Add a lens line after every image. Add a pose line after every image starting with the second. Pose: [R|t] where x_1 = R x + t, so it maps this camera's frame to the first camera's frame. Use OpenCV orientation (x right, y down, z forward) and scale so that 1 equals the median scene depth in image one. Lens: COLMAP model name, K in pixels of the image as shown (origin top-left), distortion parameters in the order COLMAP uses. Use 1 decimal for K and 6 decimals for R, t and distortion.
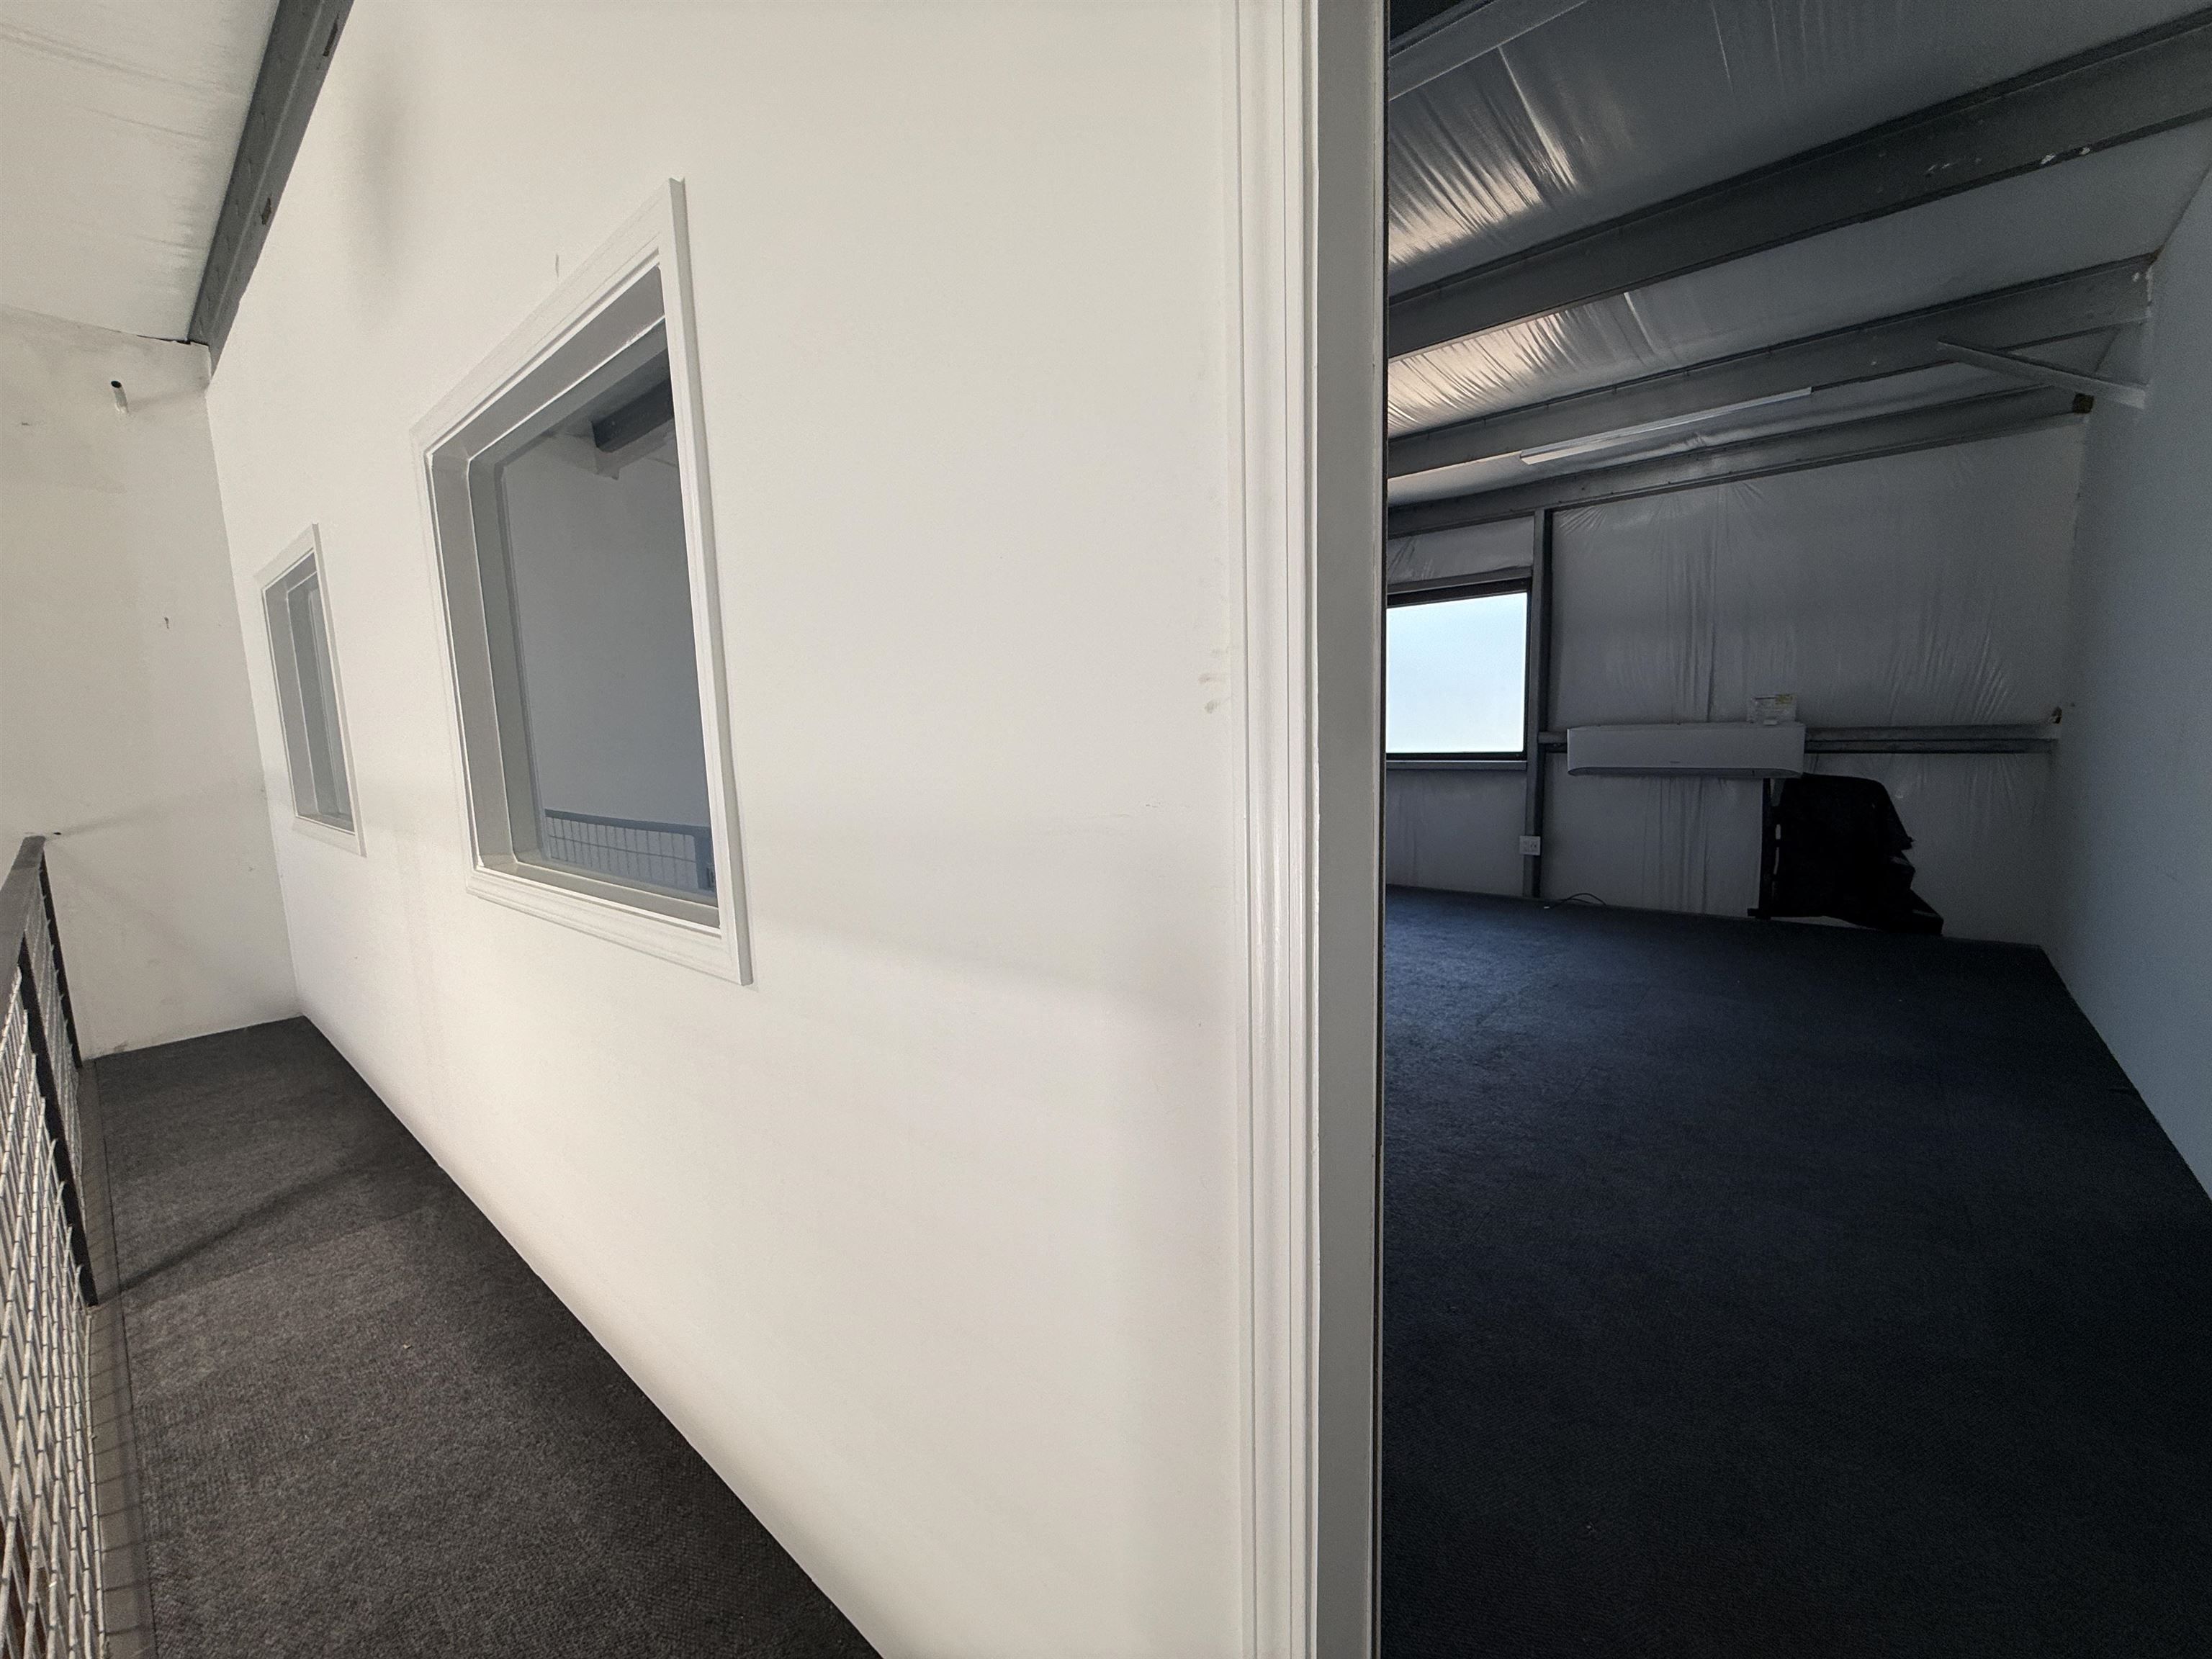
lens RADIAL K [[887.4, 0, 1099.5], [0, 887.4, 835.6], [0, 0, 1]] dist [0.000406, -0.000710]
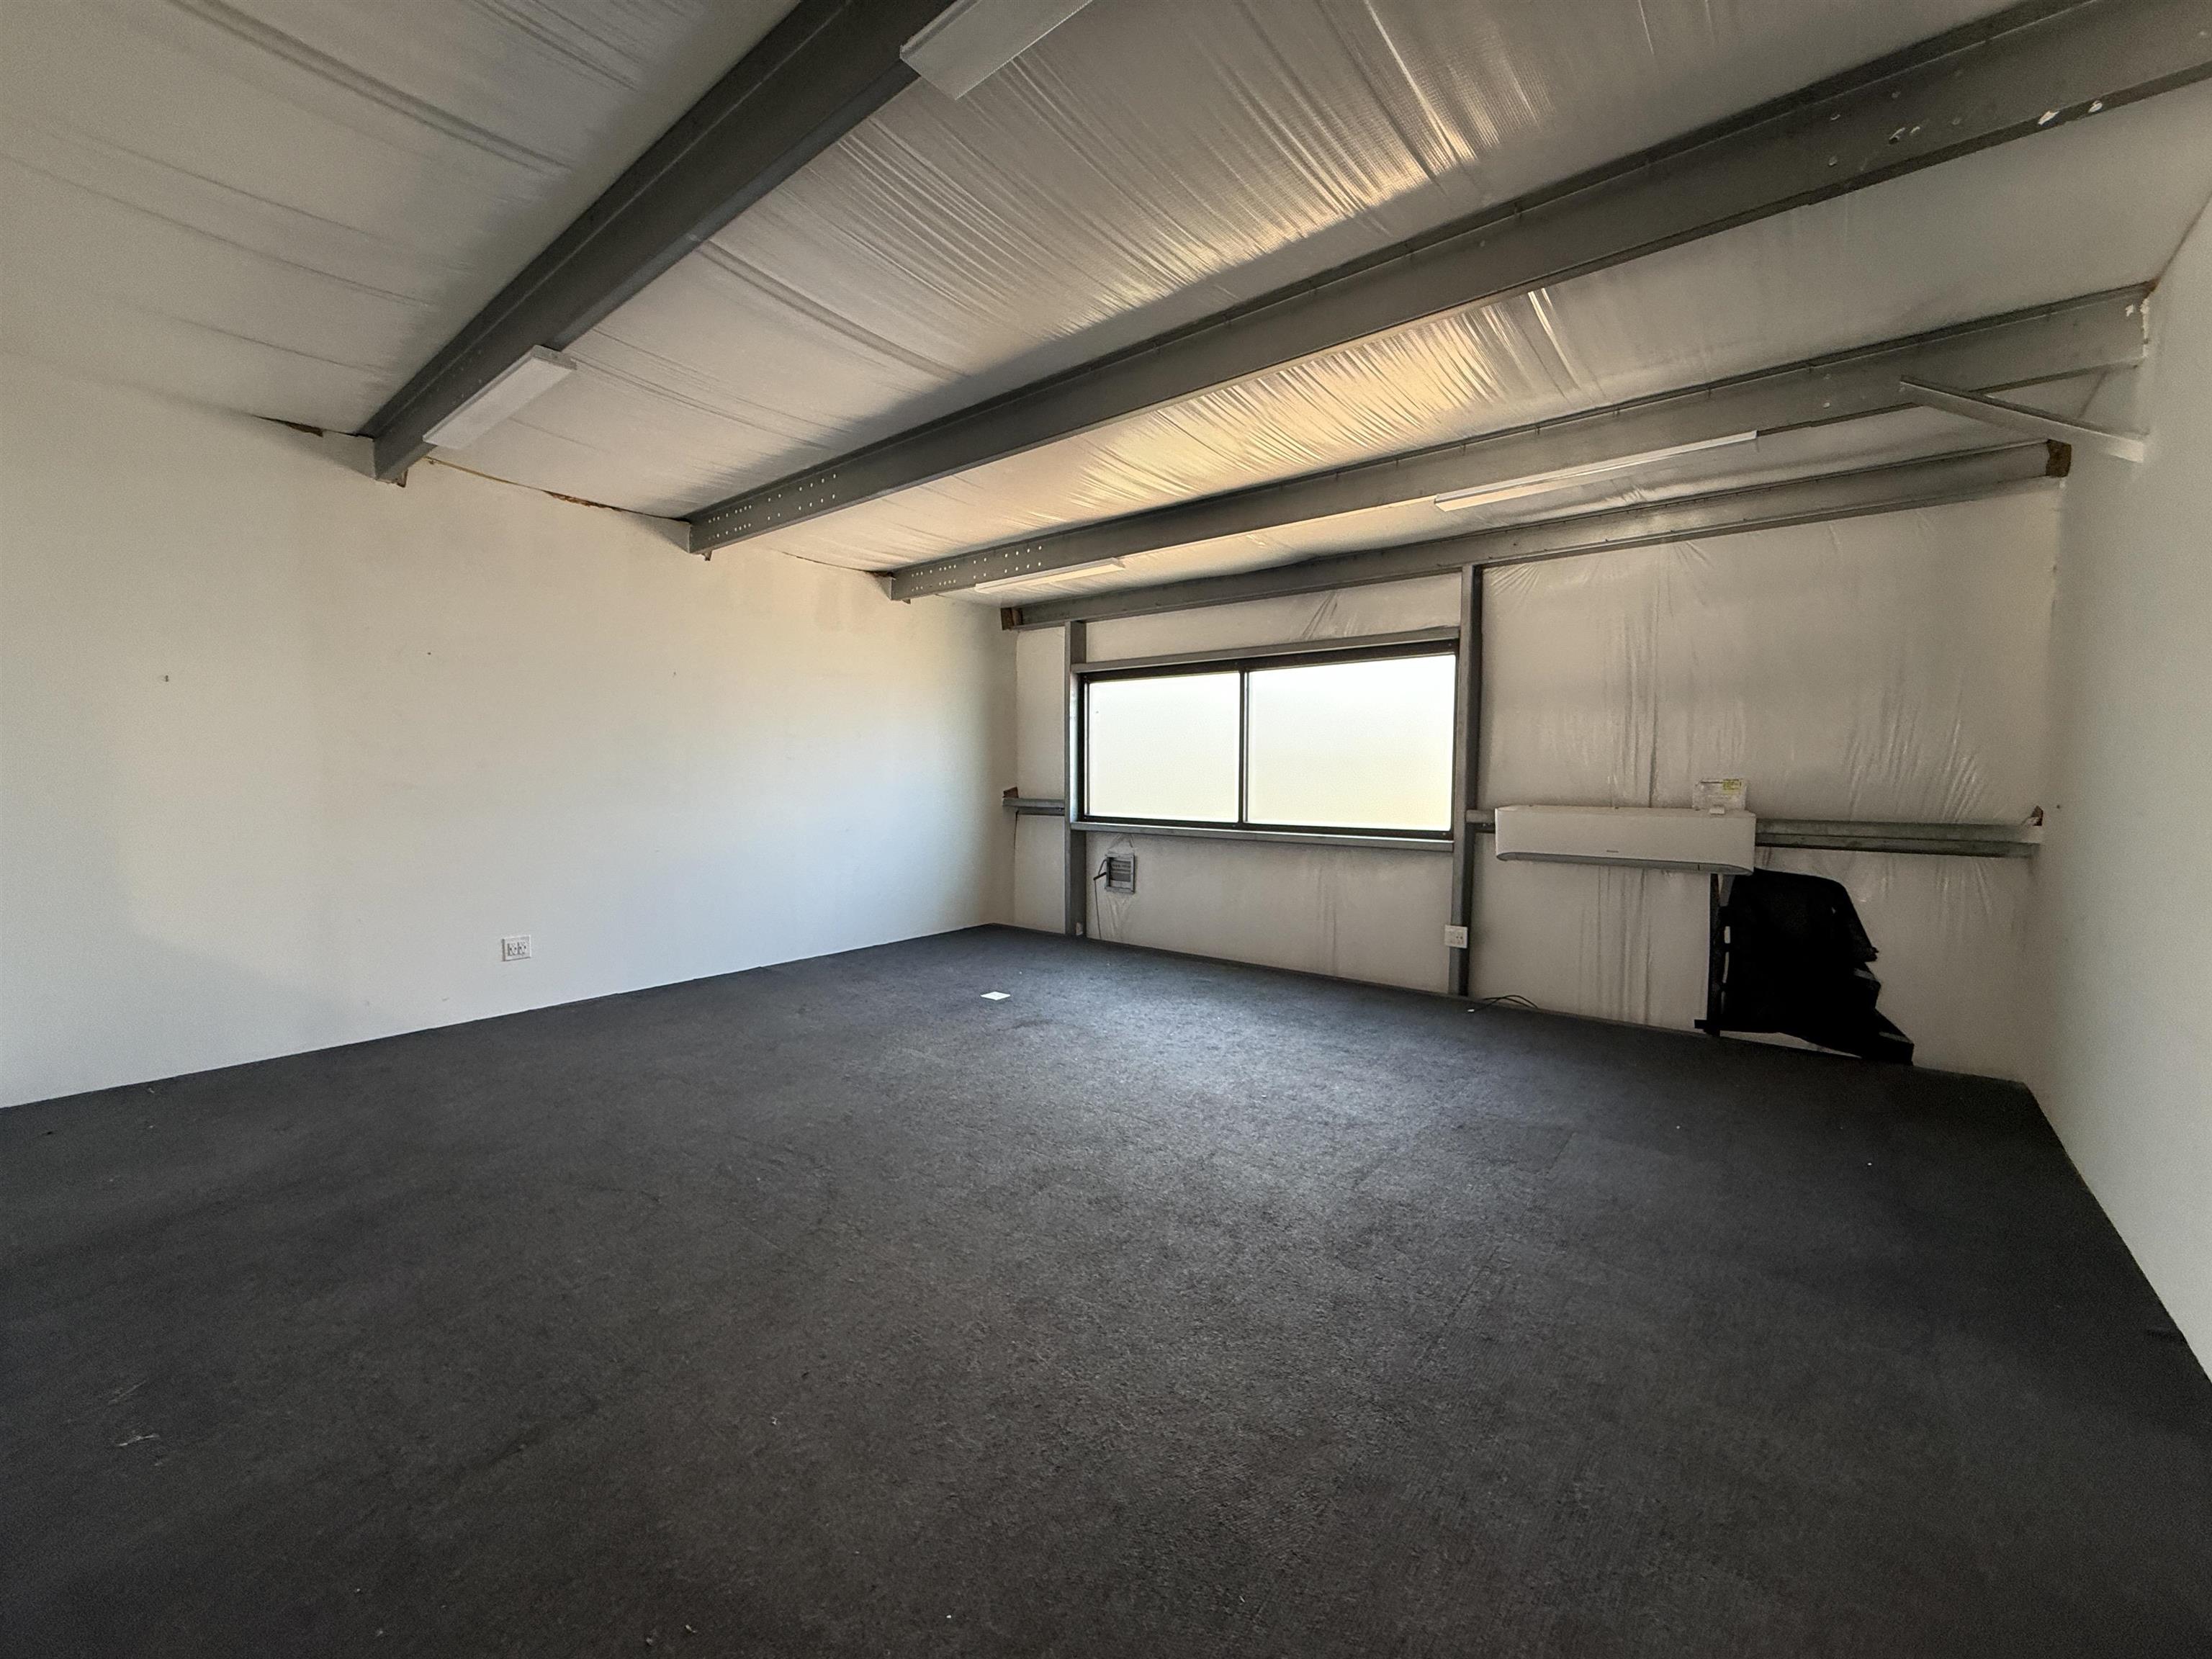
lens RADIAL K [[883.9, 0, 1107.1], [0, 883.9, 833.0], [0, 0, 1]] dist [0.001267, -0.000041]
pose [[0.999049, 0.030731, 0.030935, 0.128905], [-0.029009, 0.998084, -0.054660, -0.041187], [-0.032555, 0.053711, 0.998026, 0.149830]]
